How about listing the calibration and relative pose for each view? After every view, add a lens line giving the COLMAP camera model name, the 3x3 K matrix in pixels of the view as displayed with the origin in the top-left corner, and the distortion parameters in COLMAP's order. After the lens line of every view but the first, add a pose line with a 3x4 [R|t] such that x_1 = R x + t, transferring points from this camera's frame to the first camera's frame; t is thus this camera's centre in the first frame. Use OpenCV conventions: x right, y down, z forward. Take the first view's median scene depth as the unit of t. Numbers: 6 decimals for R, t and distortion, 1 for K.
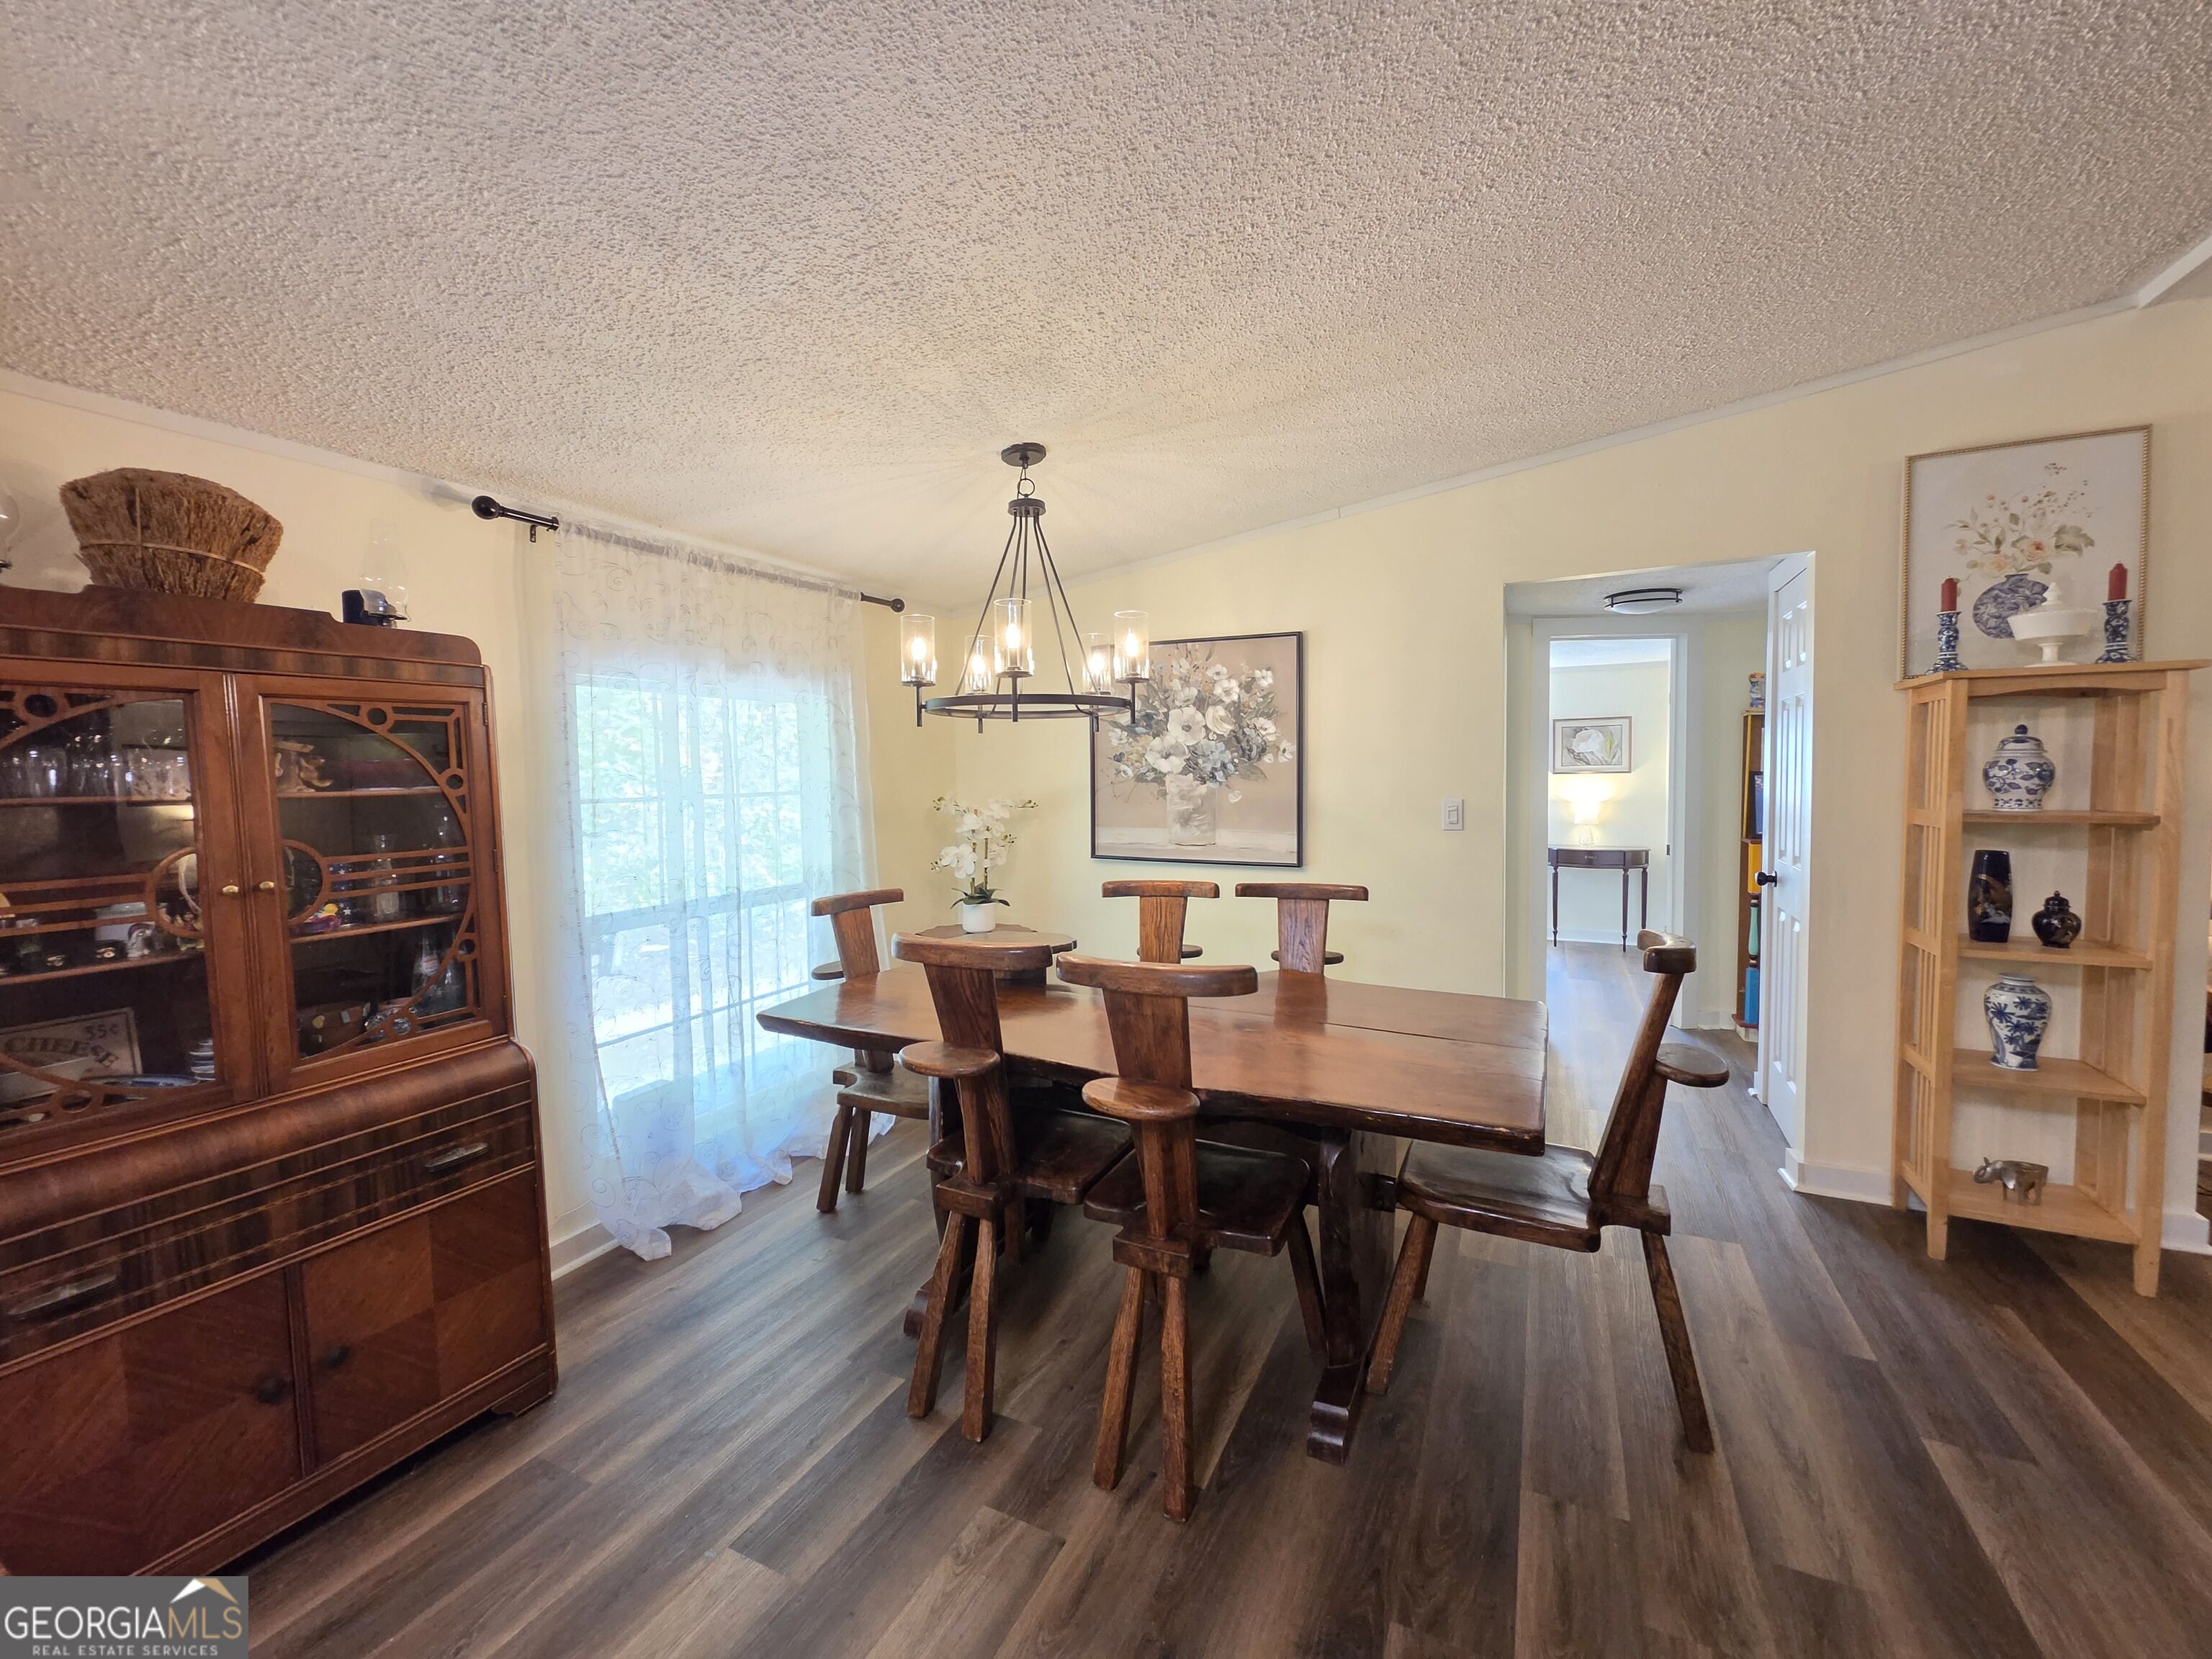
lens RADIAL K [[906.0, 0, 1109.9], [0, 906.0, 811.2], [0, 0, 1]] dist [-0.000260, -0.000017]
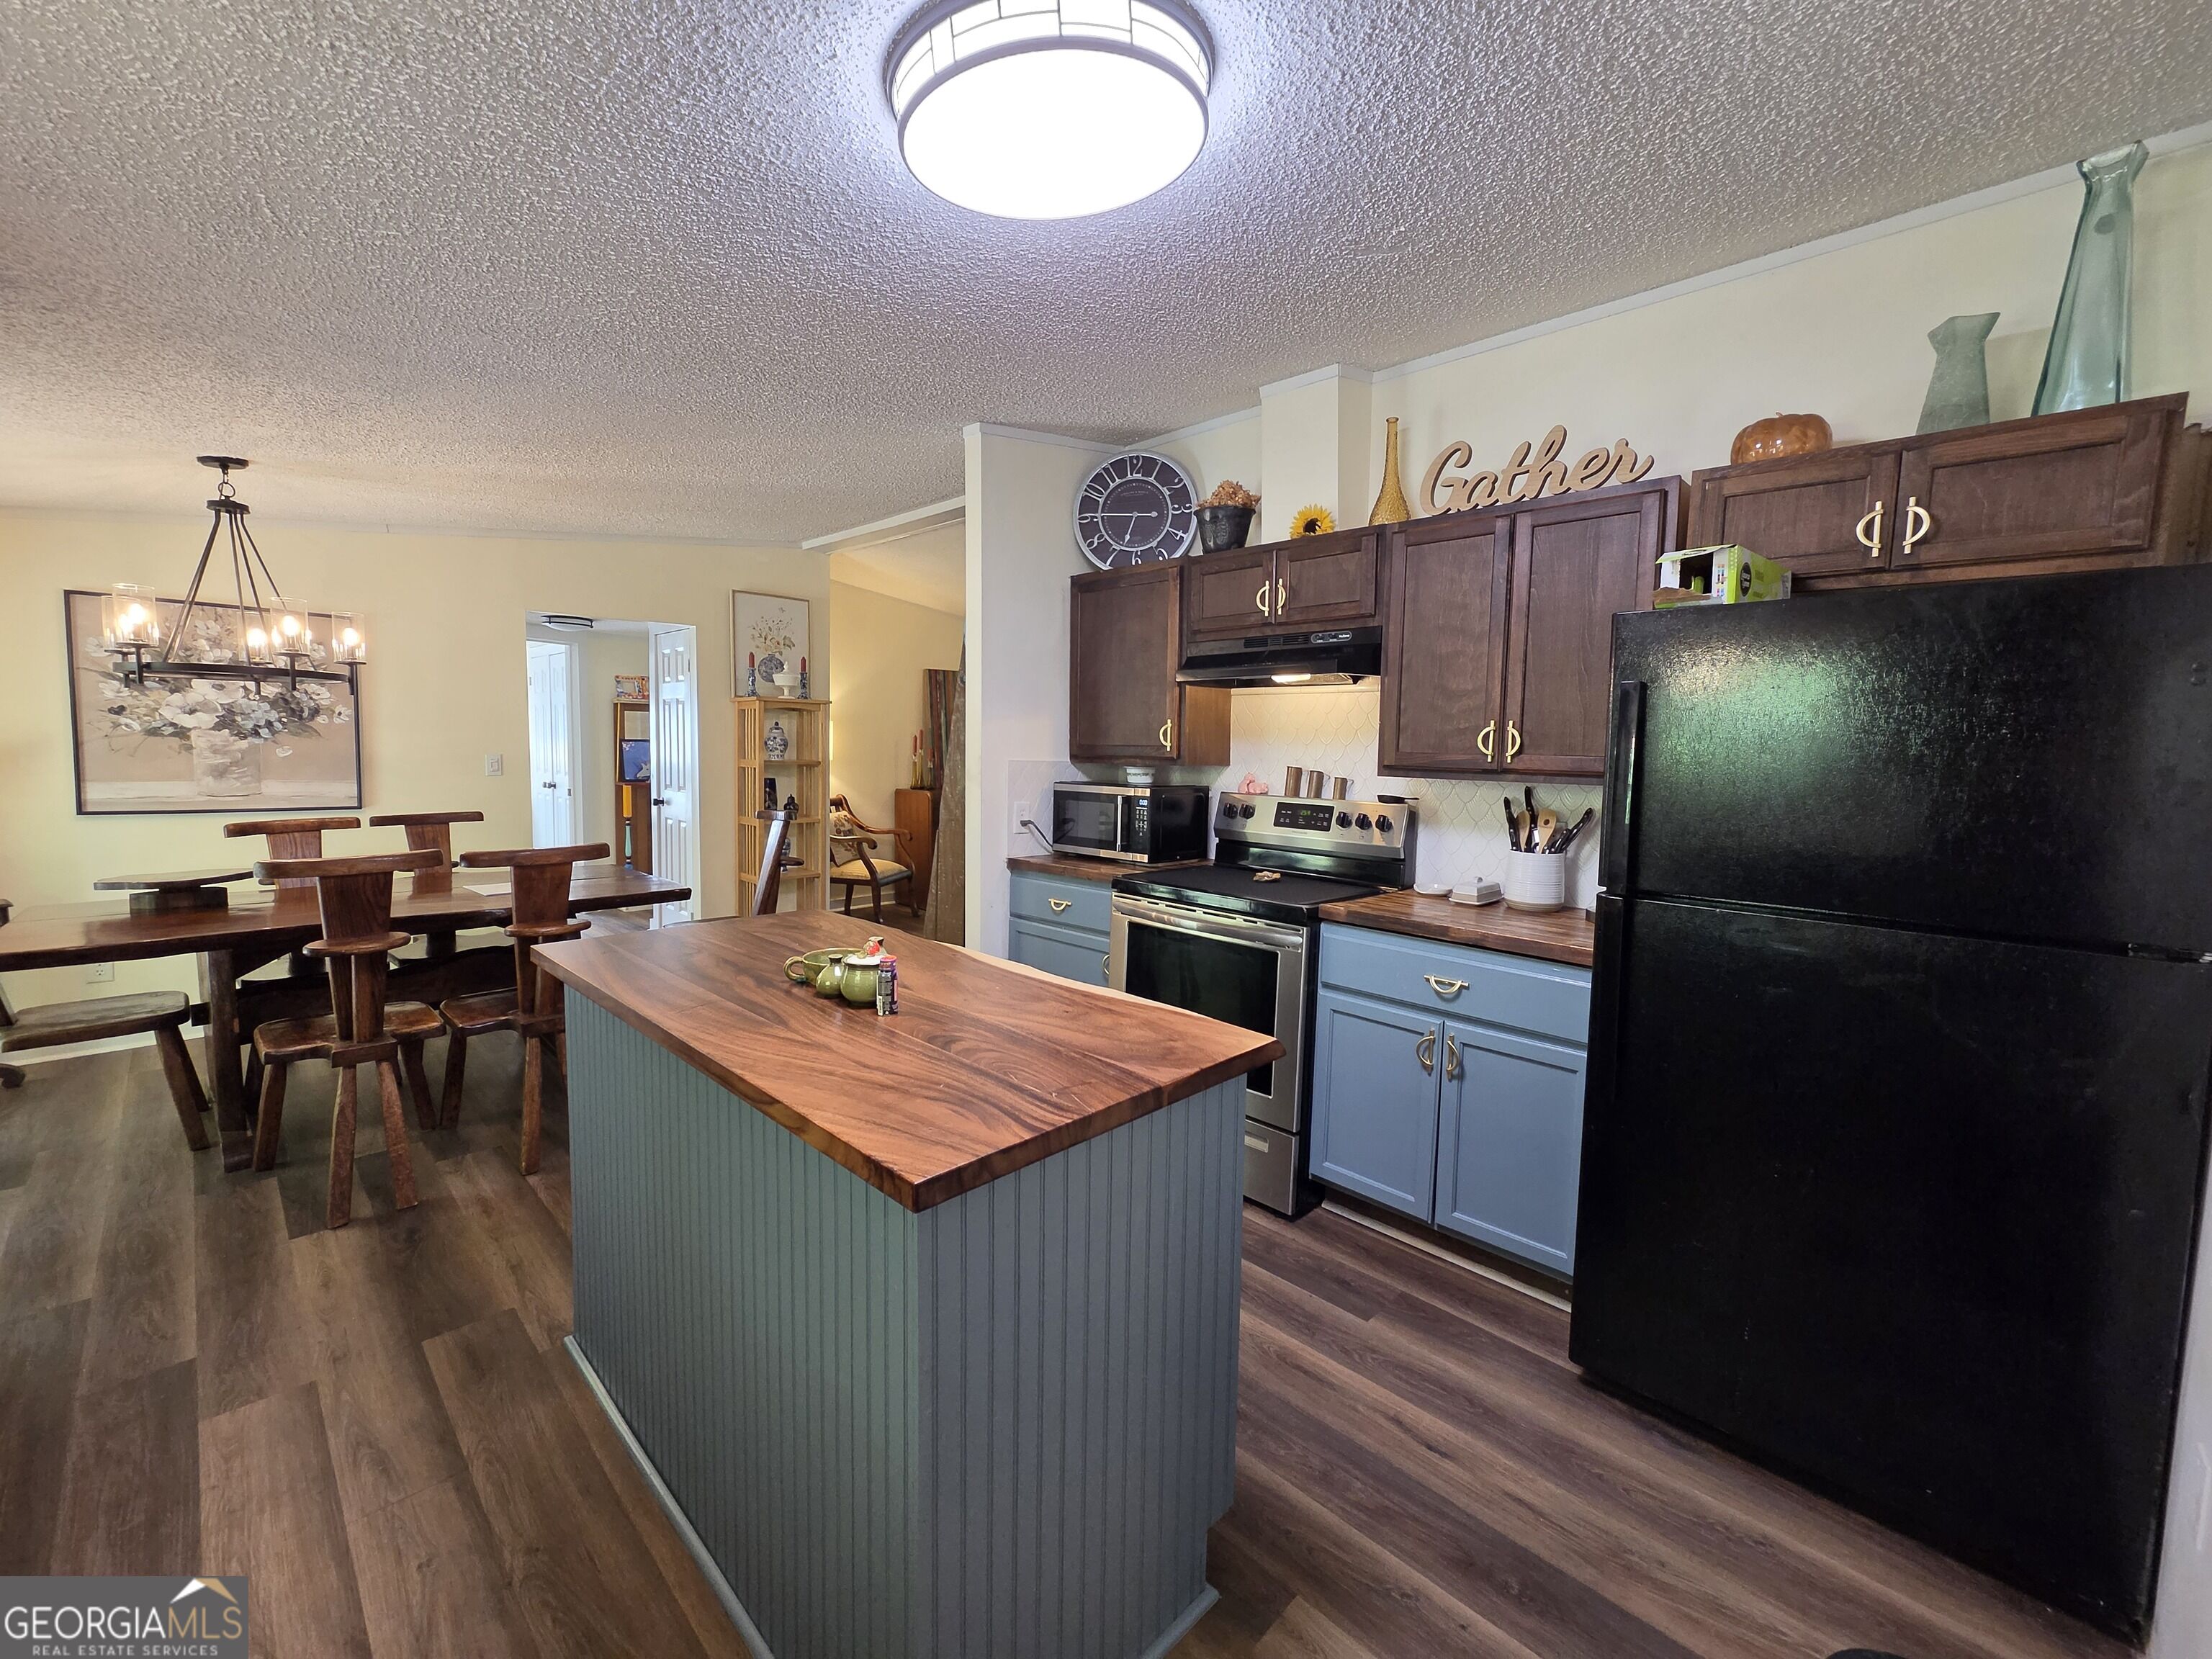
lens RADIAL K [[893.4, 0, 1099.2], [0, 893.4, 808.5], [0, 0, 1]] dist [-0.000930, 0.000137]
pose [[0.314787, -0.051042, 0.947789, -0.759823], [0.017576, 0.998695, 0.047946, 0.025179], [-0.949000, 0.001566, 0.315273, -0.413404]]
